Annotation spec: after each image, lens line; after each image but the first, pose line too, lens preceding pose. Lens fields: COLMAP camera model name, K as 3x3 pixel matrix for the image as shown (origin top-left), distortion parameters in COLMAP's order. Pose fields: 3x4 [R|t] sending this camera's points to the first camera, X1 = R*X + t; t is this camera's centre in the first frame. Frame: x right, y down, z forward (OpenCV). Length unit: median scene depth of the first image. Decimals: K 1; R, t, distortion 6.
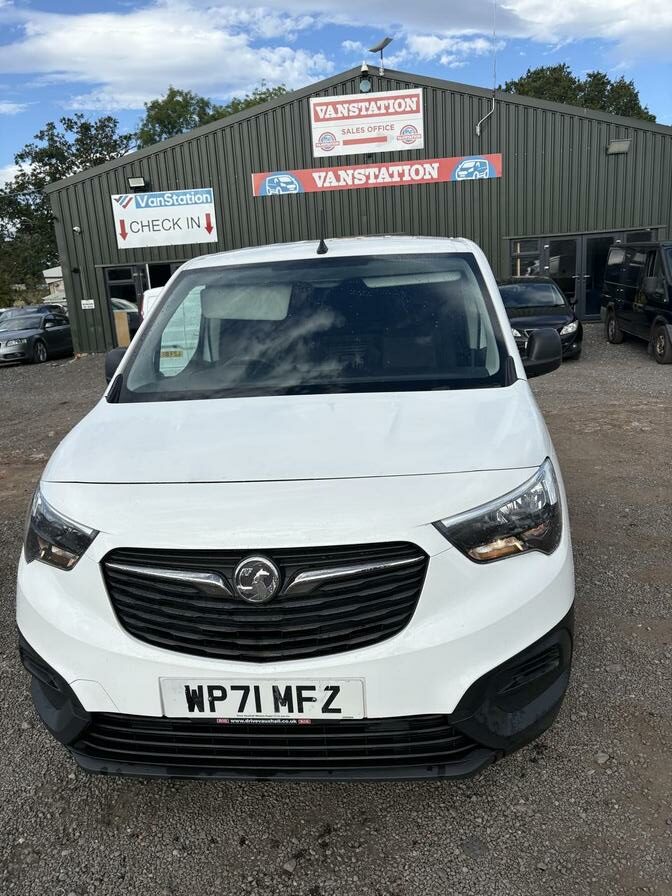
lens RADIAL K [[690.2, 0, 336.8], [0, 690.2, 456.4], [0, 0, 1]] dist [0.014361, -0.043002]
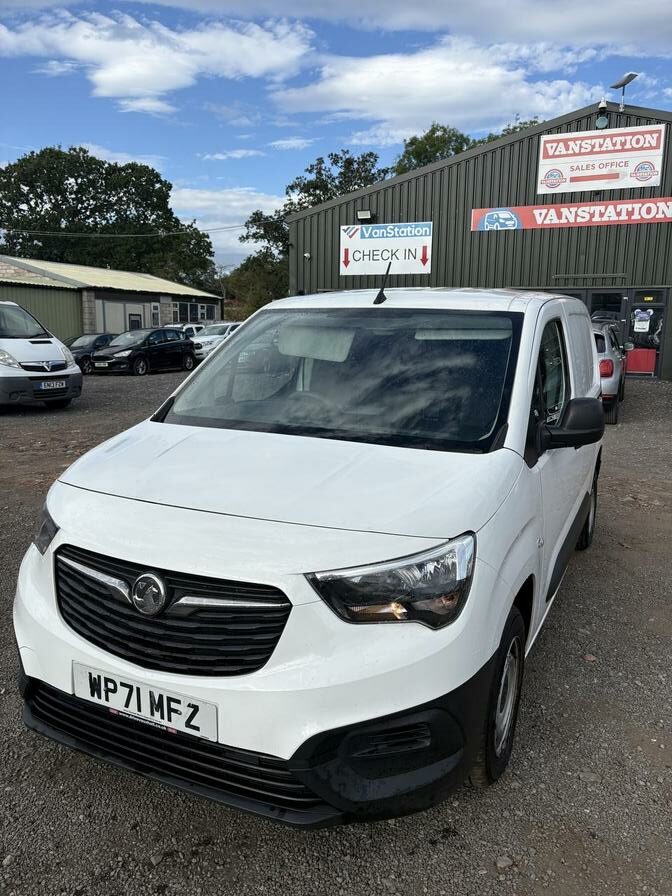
lens RADIAL K [[690.2, 0, 341.5], [0, 690.2, 443.7], [0, 0, 1]] dist [0.014361, -0.043002]
pose [[0.934297, 0.129634, -0.332091, 0.298966], [-0.146556, 0.988852, -0.026311, -0.046287], [0.324978, 0.073253, 0.942880, 0.009272]]
